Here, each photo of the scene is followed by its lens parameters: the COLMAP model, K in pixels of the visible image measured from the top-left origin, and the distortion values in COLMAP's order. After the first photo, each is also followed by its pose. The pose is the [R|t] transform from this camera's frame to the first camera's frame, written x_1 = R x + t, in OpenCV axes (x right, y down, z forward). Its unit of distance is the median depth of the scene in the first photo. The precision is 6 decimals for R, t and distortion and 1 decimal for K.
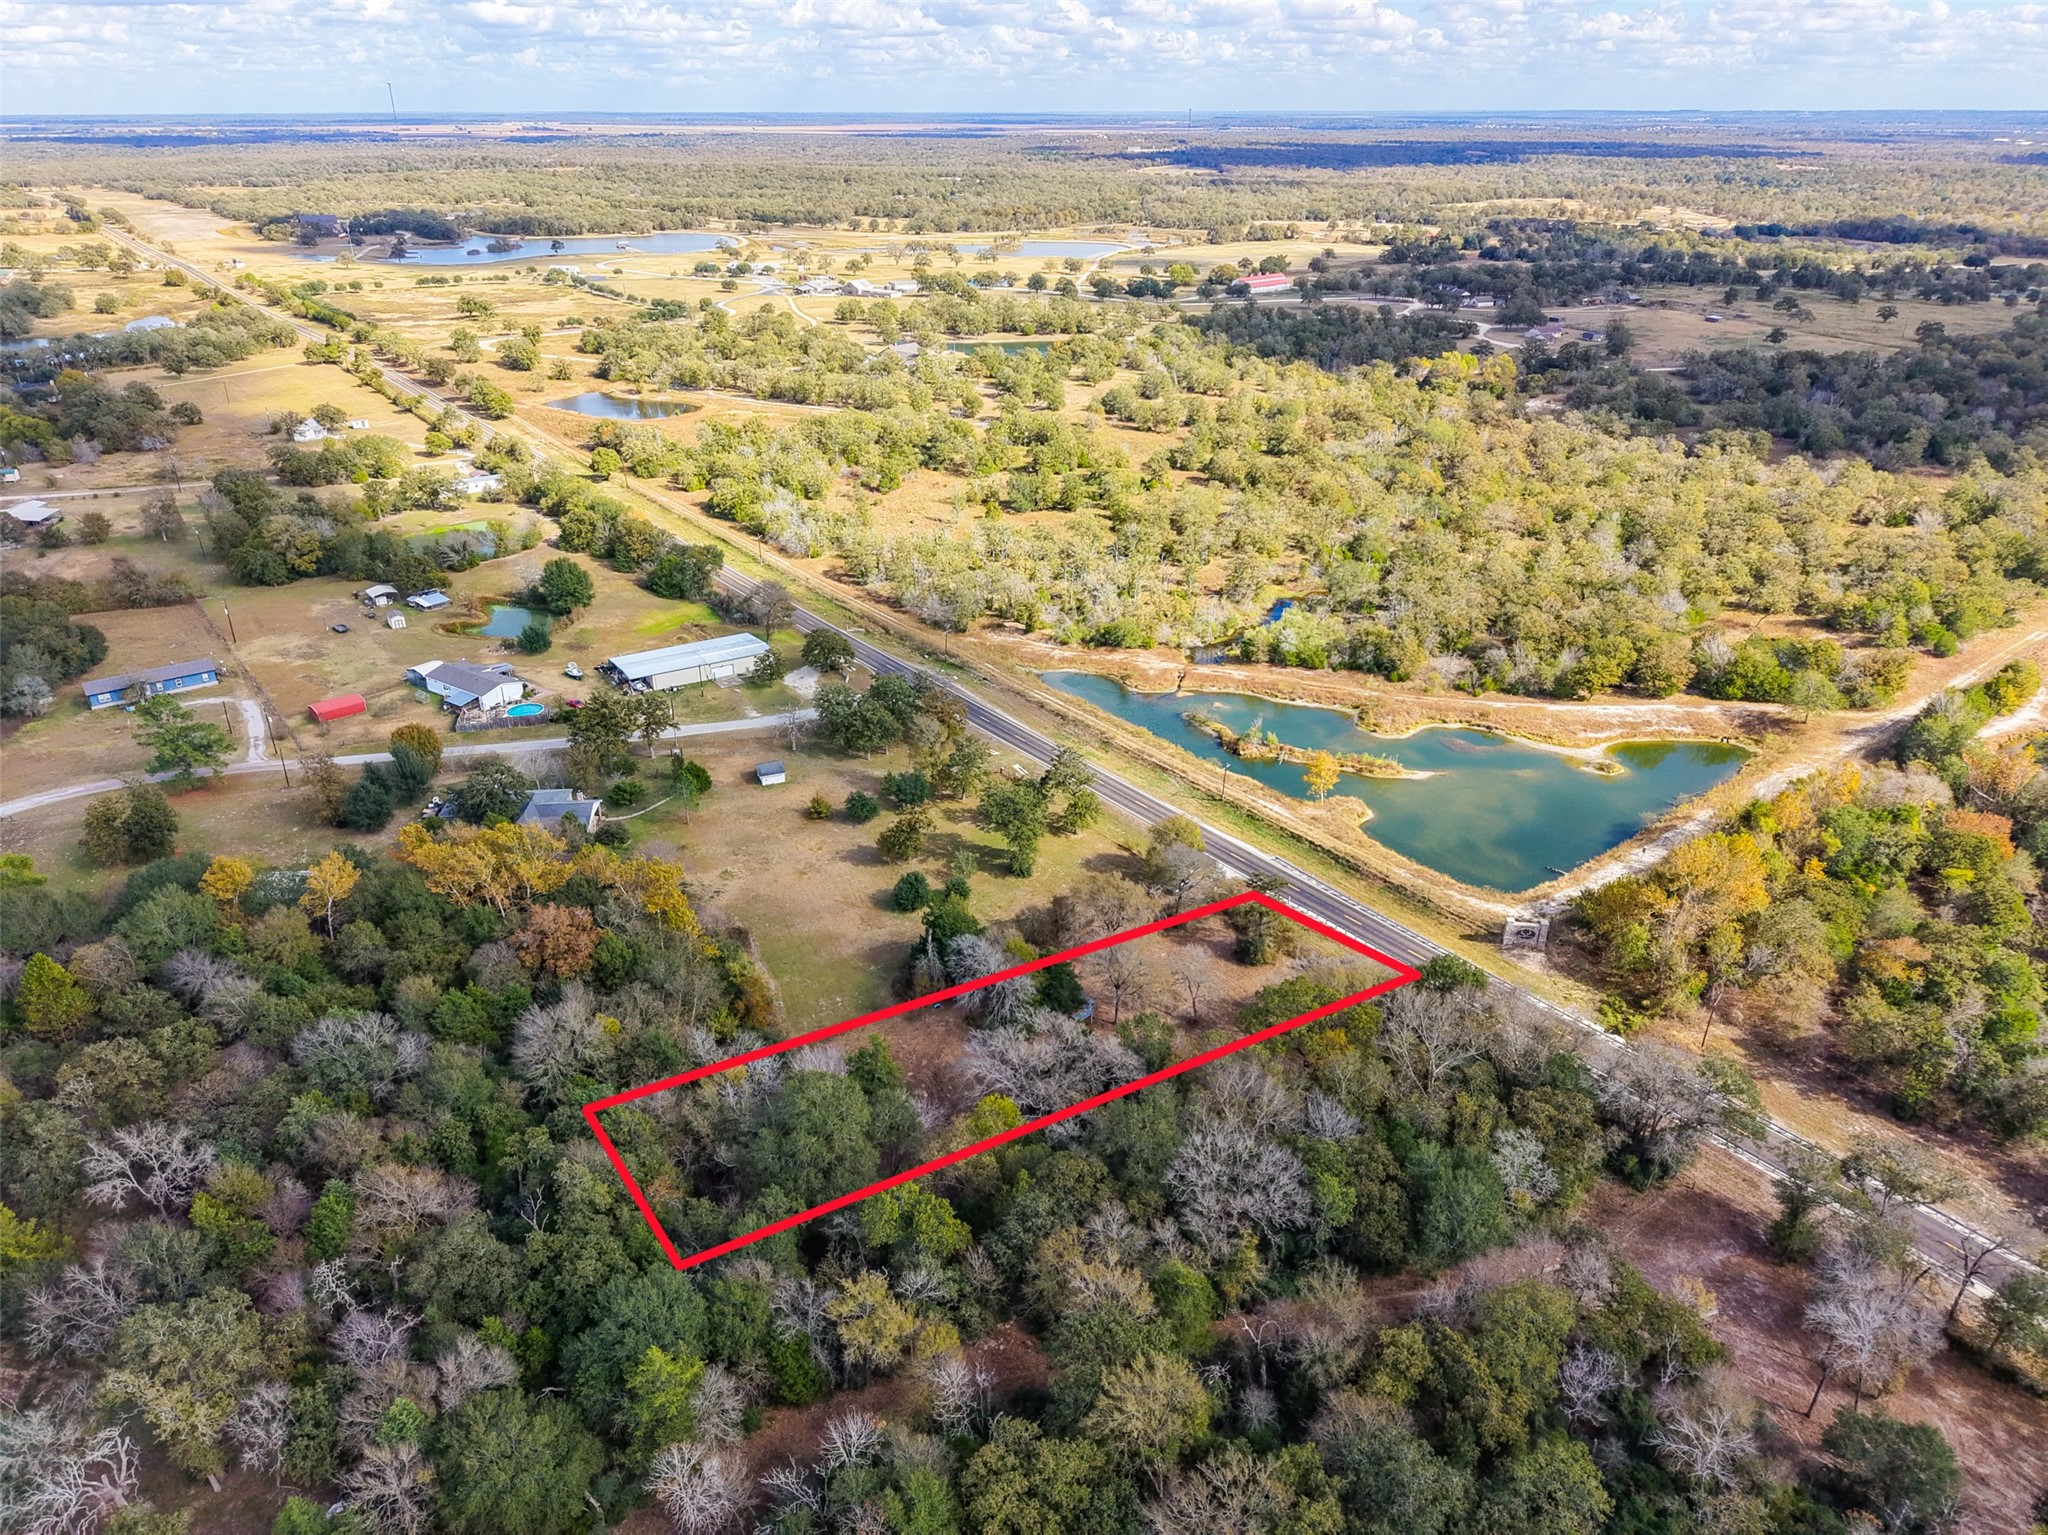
lens RADIAL K [[1365.4, 0, 1022.8], [0, 1365.4, 771.3], [0, 0, 1]] dist [0.032681, -0.031961]
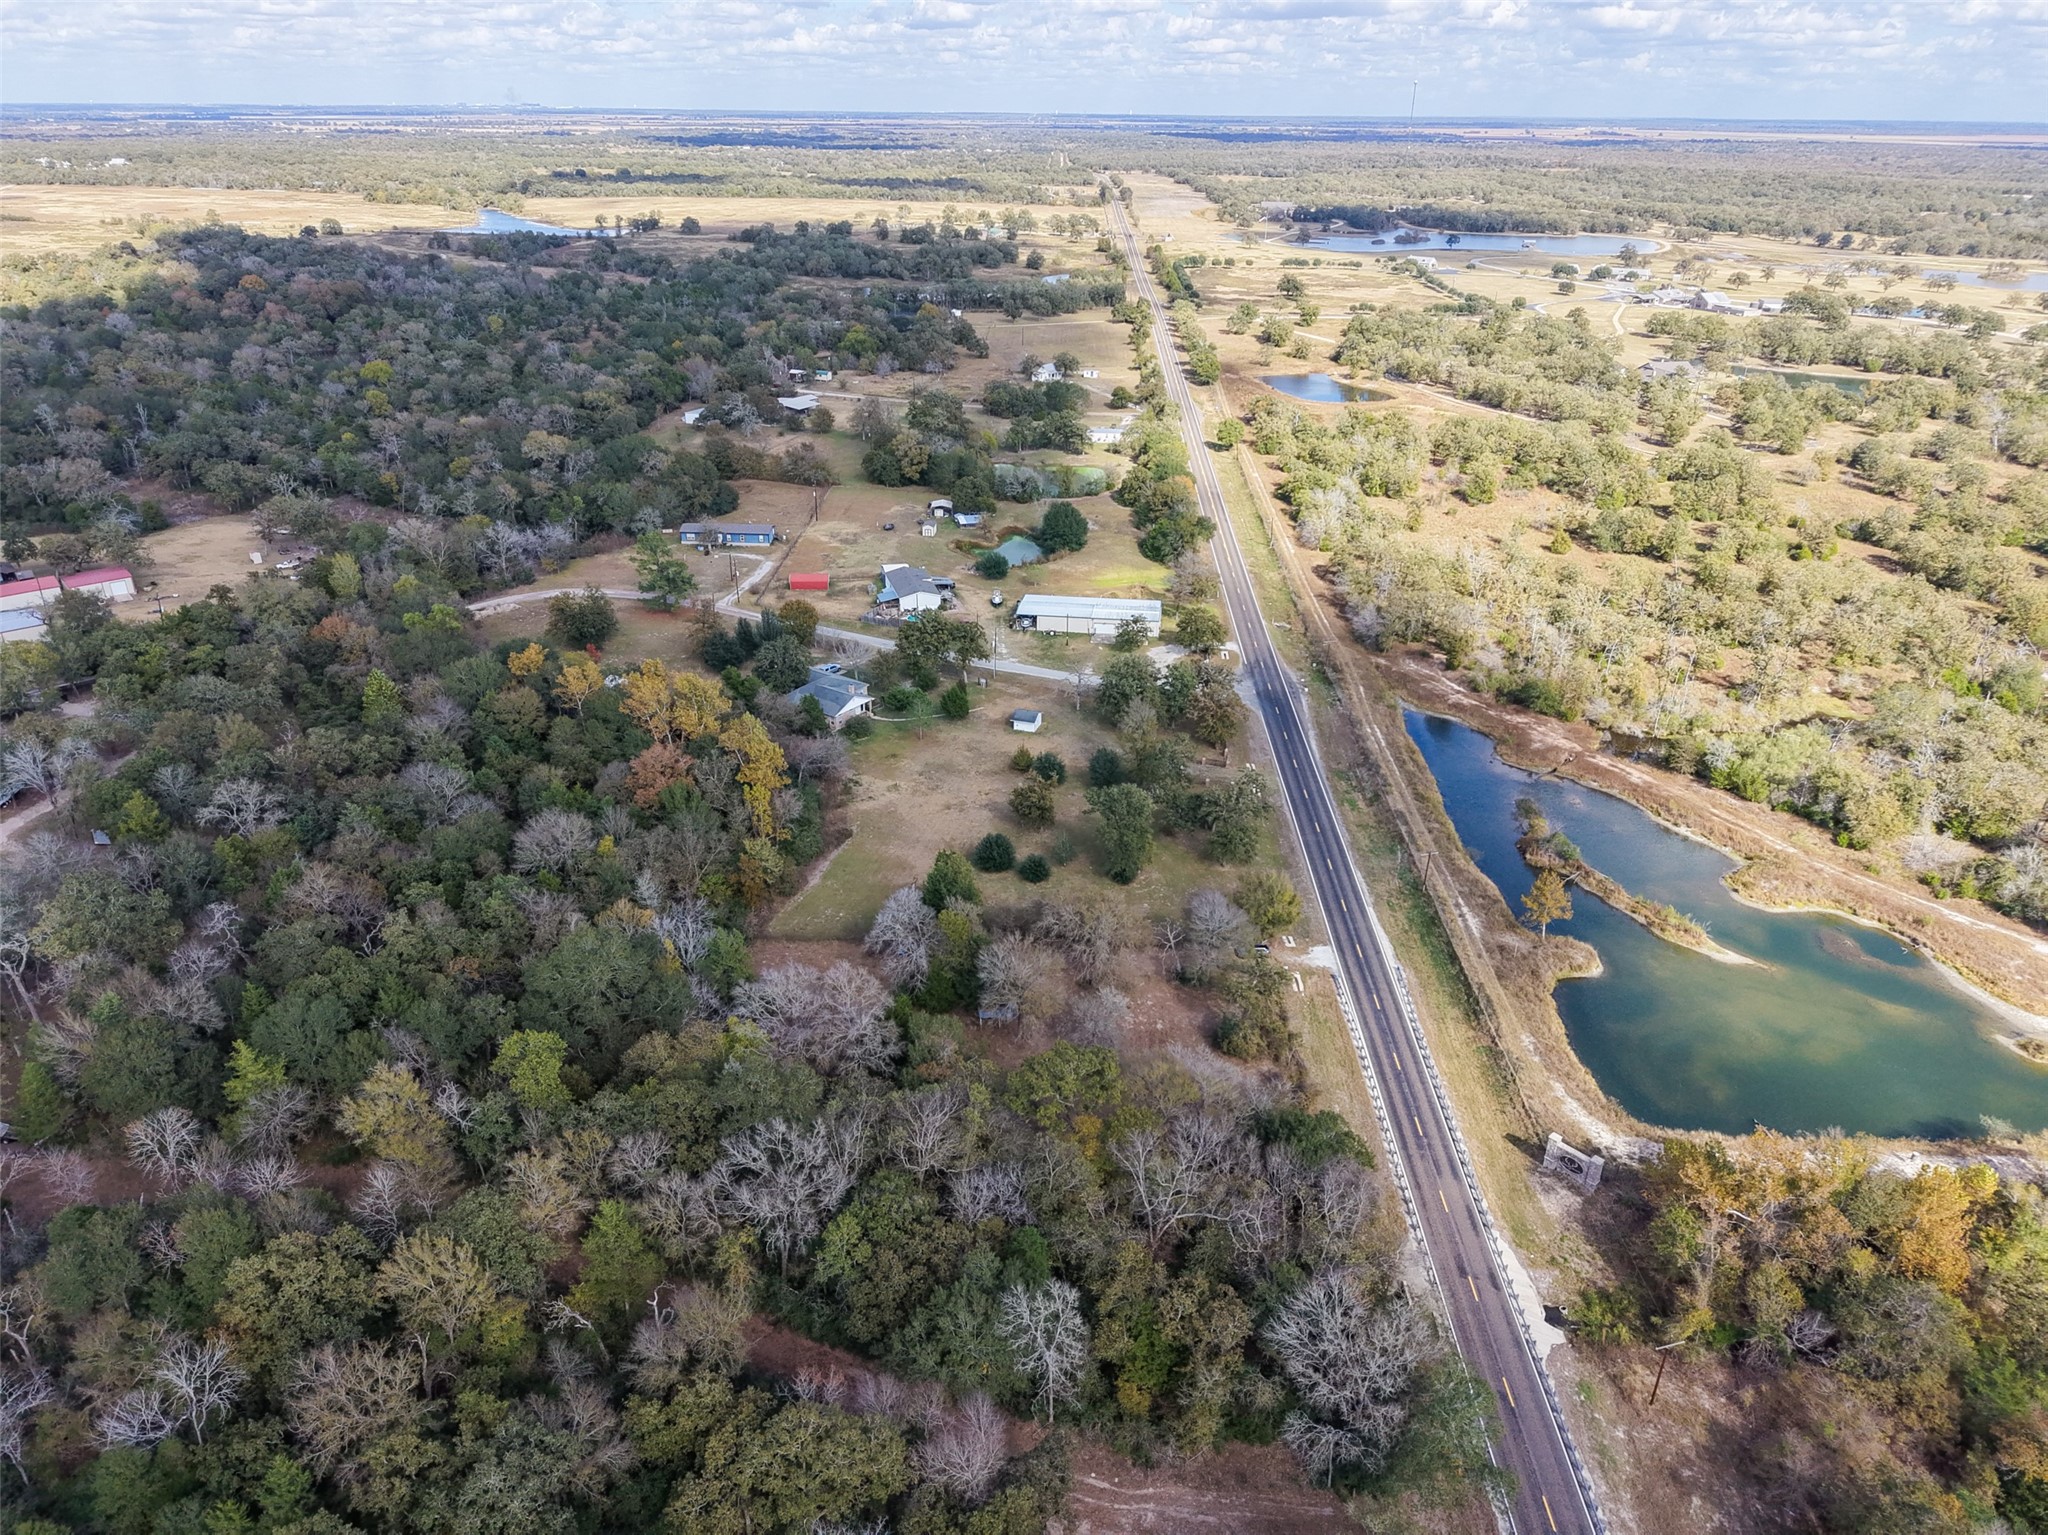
lens RADIAL K [[1365.4, 0, 1022.8], [0, 1365.4, 771.3], [0, 0, 1]] dist [0.032681, -0.031961]
pose [[0.771649, 0.284015, -0.569116, 0.270370], [-0.285906, 0.954161, 0.088517, -0.034509], [0.568168, 0.094409, 0.817479, 0.114433]]
